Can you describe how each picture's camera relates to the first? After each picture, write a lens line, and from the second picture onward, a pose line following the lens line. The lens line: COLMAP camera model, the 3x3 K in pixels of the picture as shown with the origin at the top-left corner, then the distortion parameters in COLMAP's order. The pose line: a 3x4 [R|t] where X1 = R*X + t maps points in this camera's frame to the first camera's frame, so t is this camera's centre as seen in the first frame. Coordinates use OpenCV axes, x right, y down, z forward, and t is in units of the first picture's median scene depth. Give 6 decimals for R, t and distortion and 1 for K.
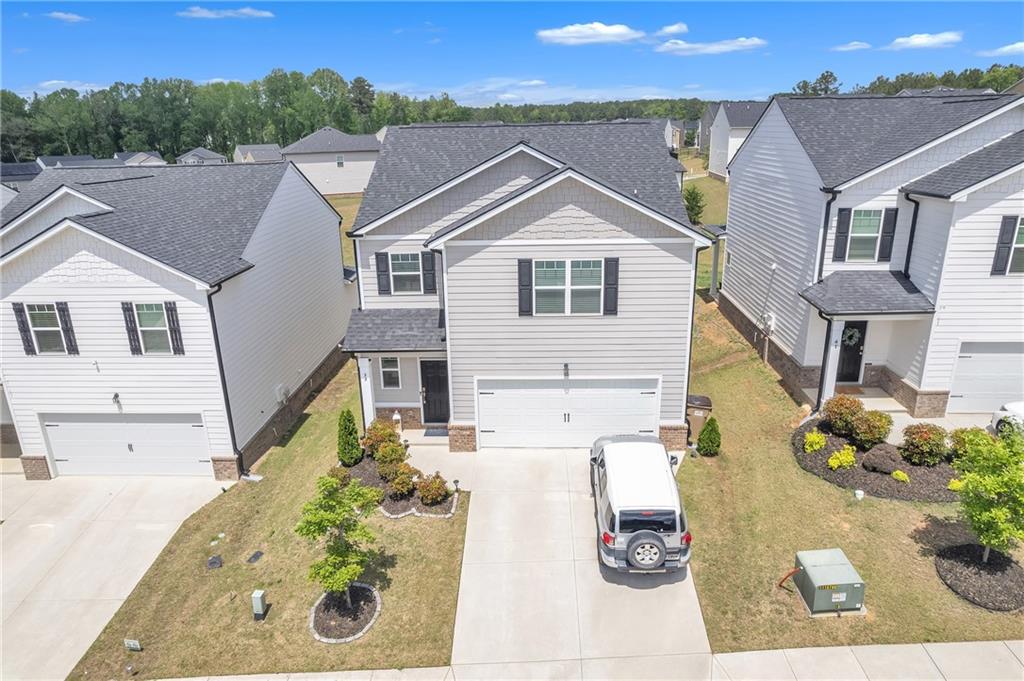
lens RADIAL K [[663.5, 0, 518.9], [0, 663.5, 342.6], [0, 0, 1]] dist [-0.030656, -0.006103]
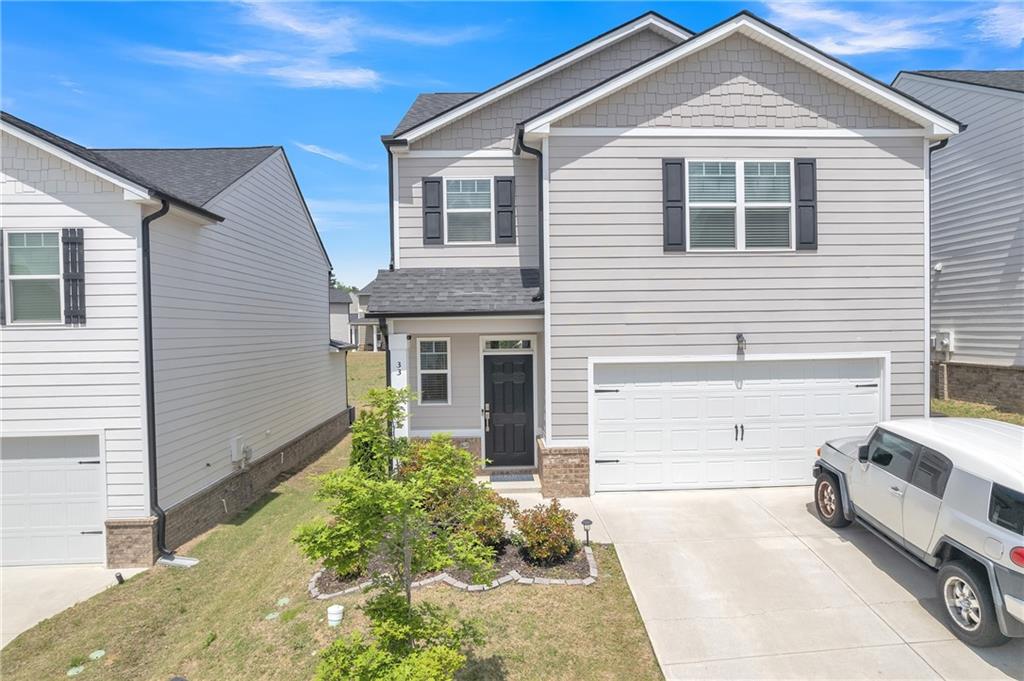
lens RADIAL K [[650.7, 0, 515.9], [0, 650.7, 336.9], [0, 0, 1]] dist [-0.038233, 0.027298]
pose [[0.997185, -0.001254, 0.074974, -0.175668], [0.023211, 0.955911, -0.292739, 0.201182], [-0.071301, 0.293655, 0.953248, 0.442095]]
